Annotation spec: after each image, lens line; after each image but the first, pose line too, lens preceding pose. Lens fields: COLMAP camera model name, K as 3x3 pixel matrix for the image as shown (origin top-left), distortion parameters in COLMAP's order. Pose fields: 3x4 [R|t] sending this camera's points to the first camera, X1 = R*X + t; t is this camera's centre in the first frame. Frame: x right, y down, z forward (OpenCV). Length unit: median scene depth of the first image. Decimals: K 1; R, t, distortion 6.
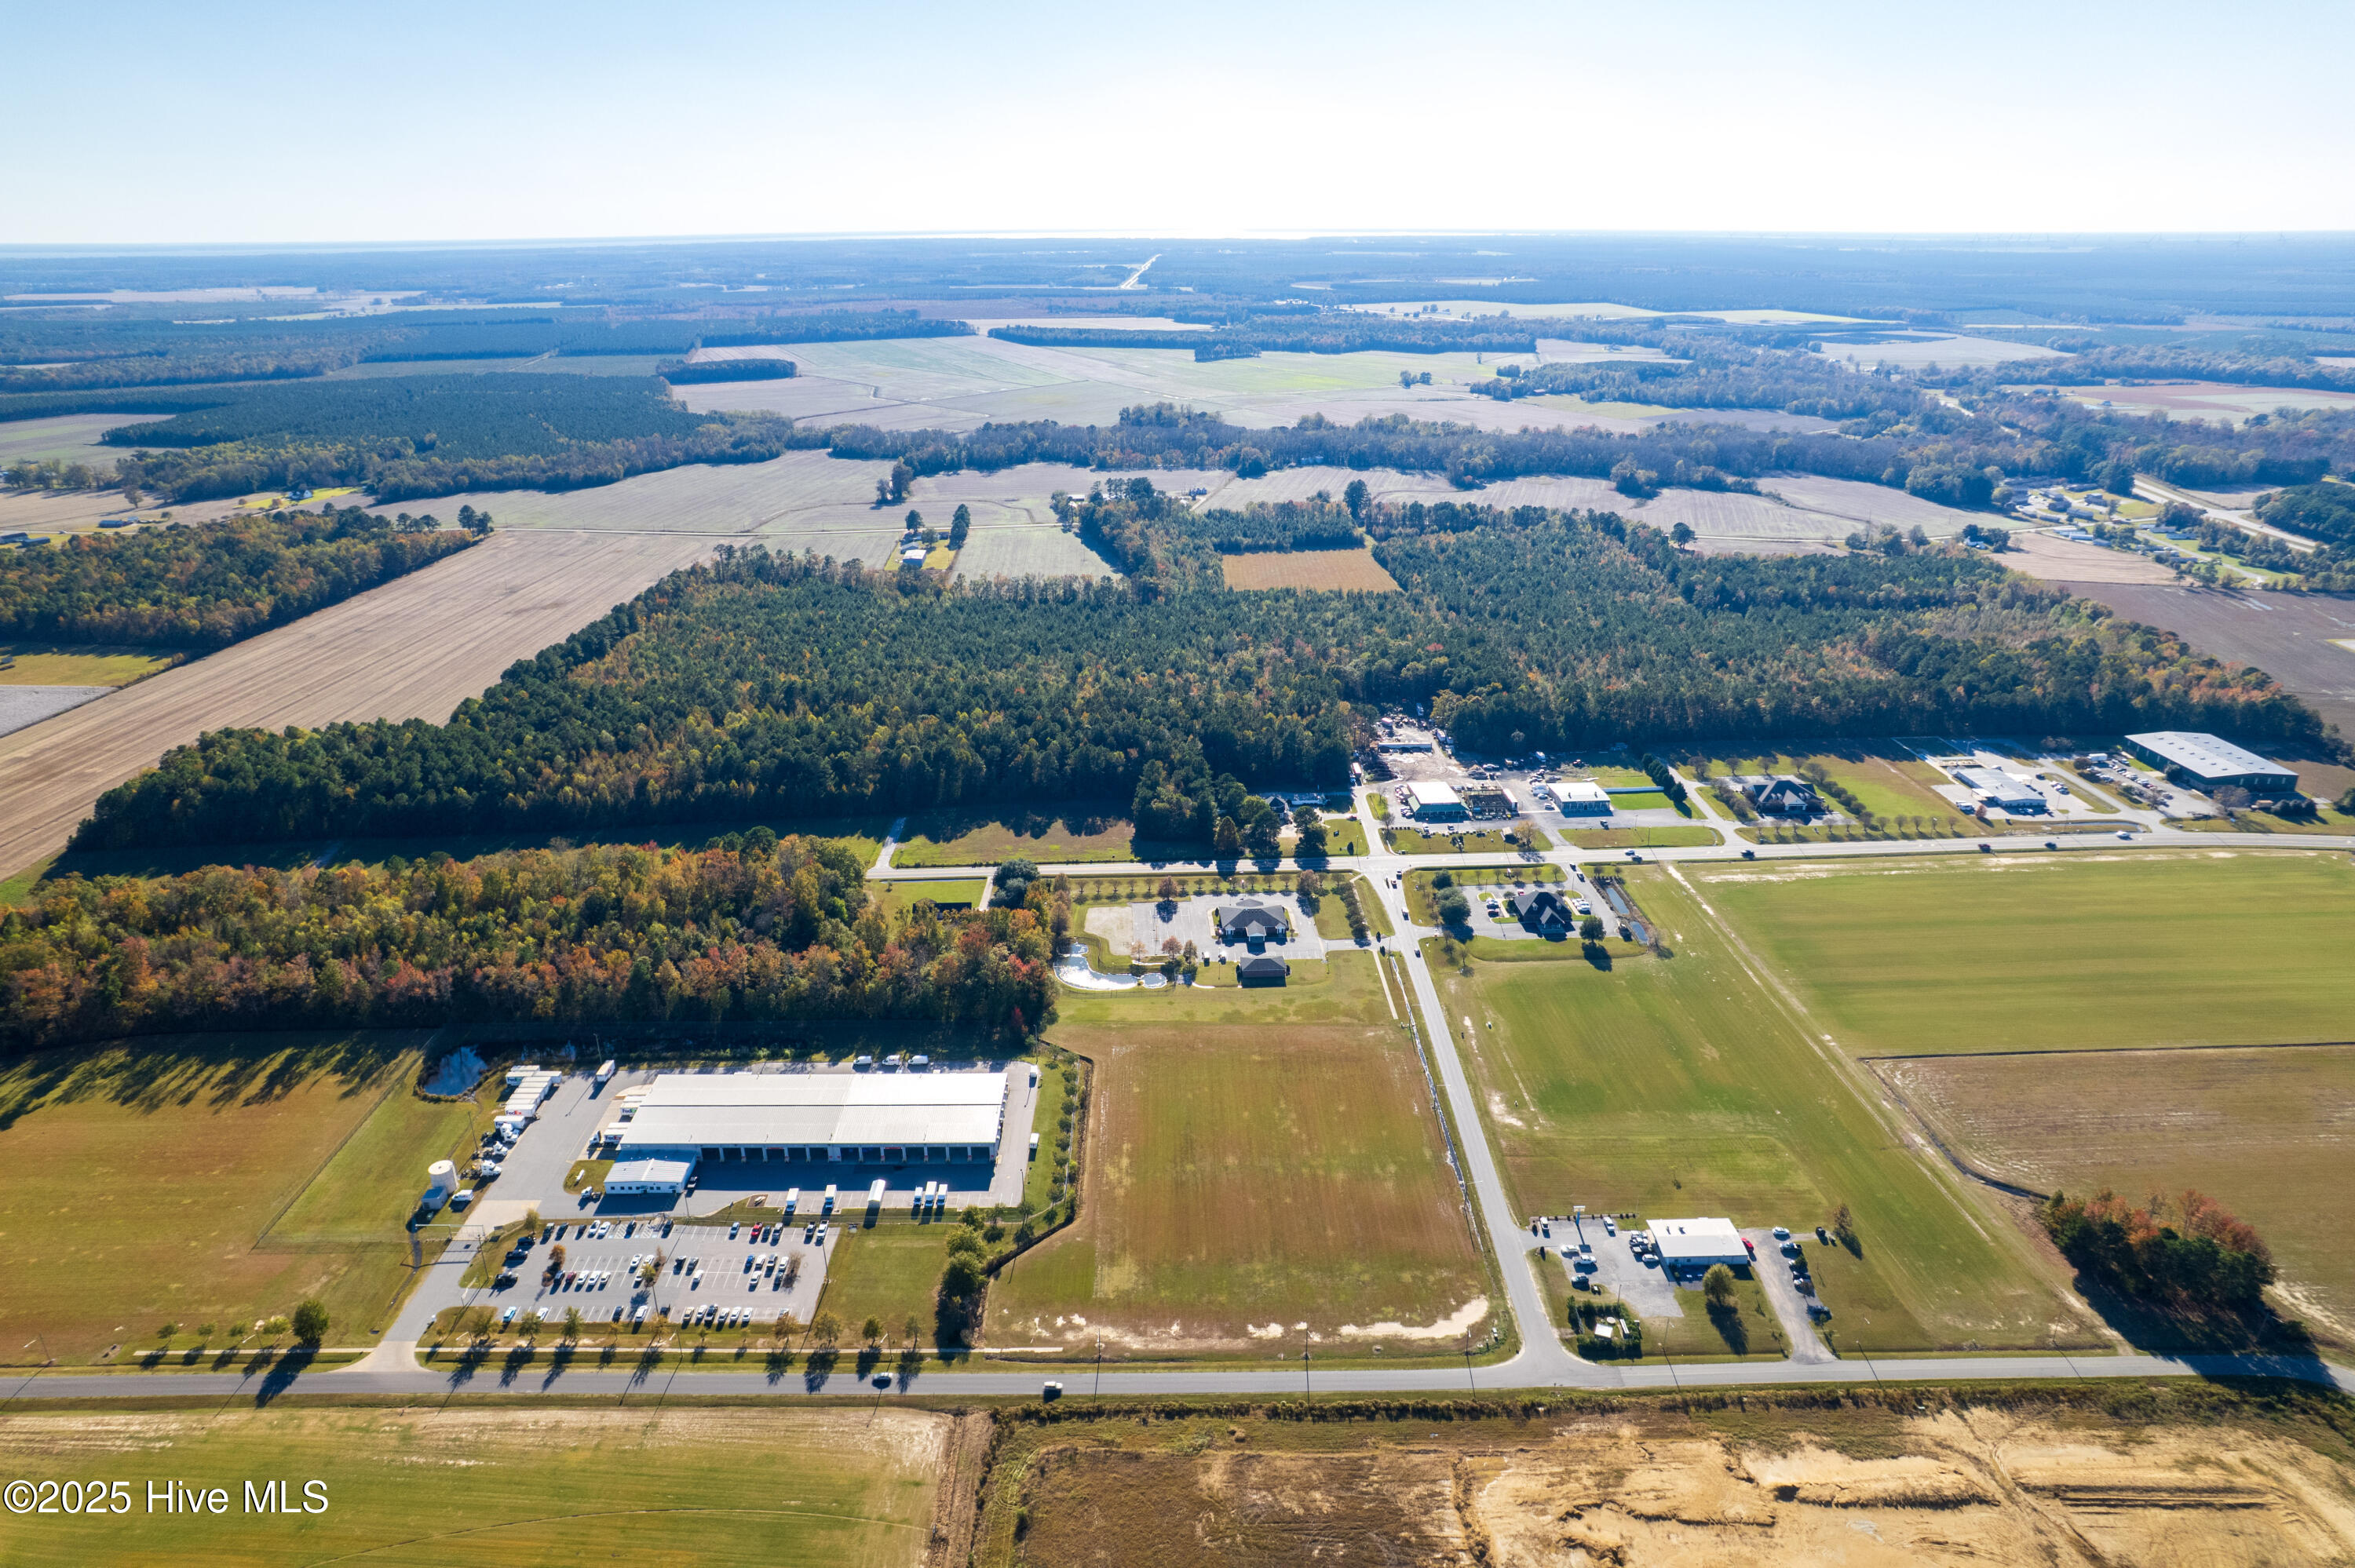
lens RADIAL K [[1507.1, 0, 1172.8], [0, 1507.1, 766.3], [0, 0, 1]] dist [-0.075286, 0.064534]
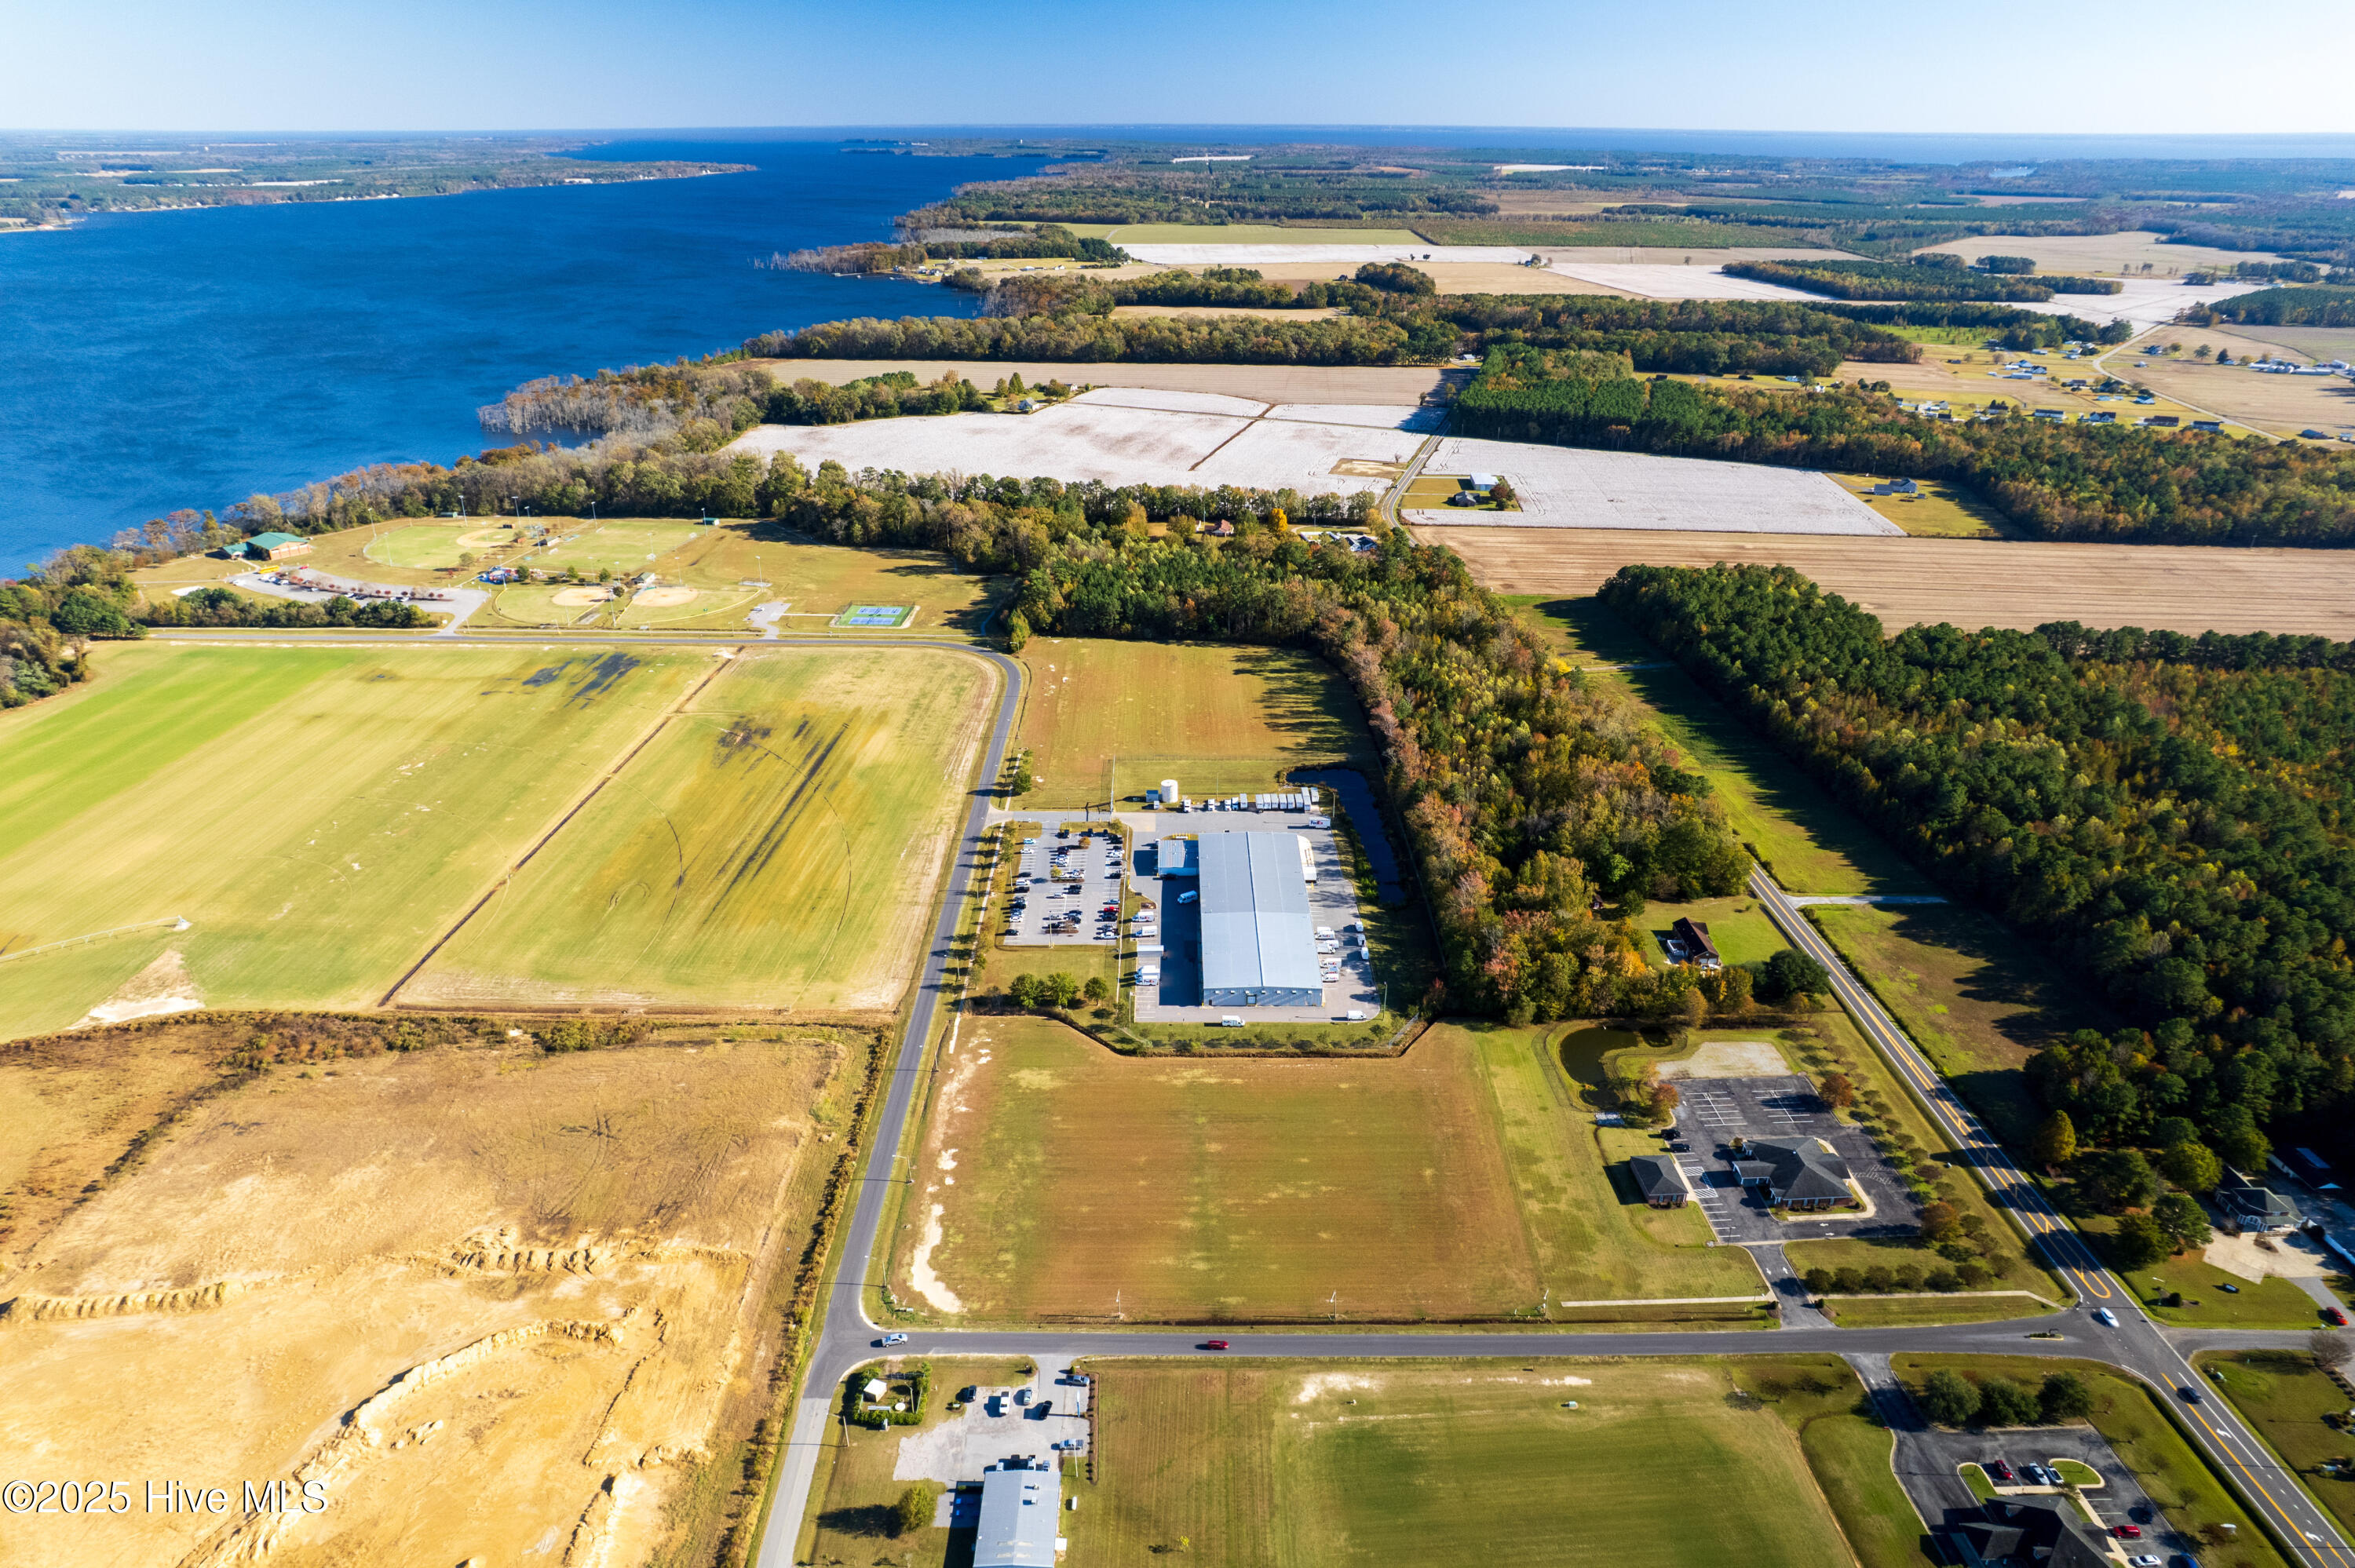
lens RADIAL K [[1527.3, 0, 1175.5], [0, 1527.3, 749.2], [0, 0, 1]] dist [-0.074949, 0.068442]
pose [[-0.006863, 0.393733, -0.919199, 0.615794], [-0.346790, 0.861237, 0.371495, -0.222678], [0.937918, 0.321319, 0.130632, 0.587528]]
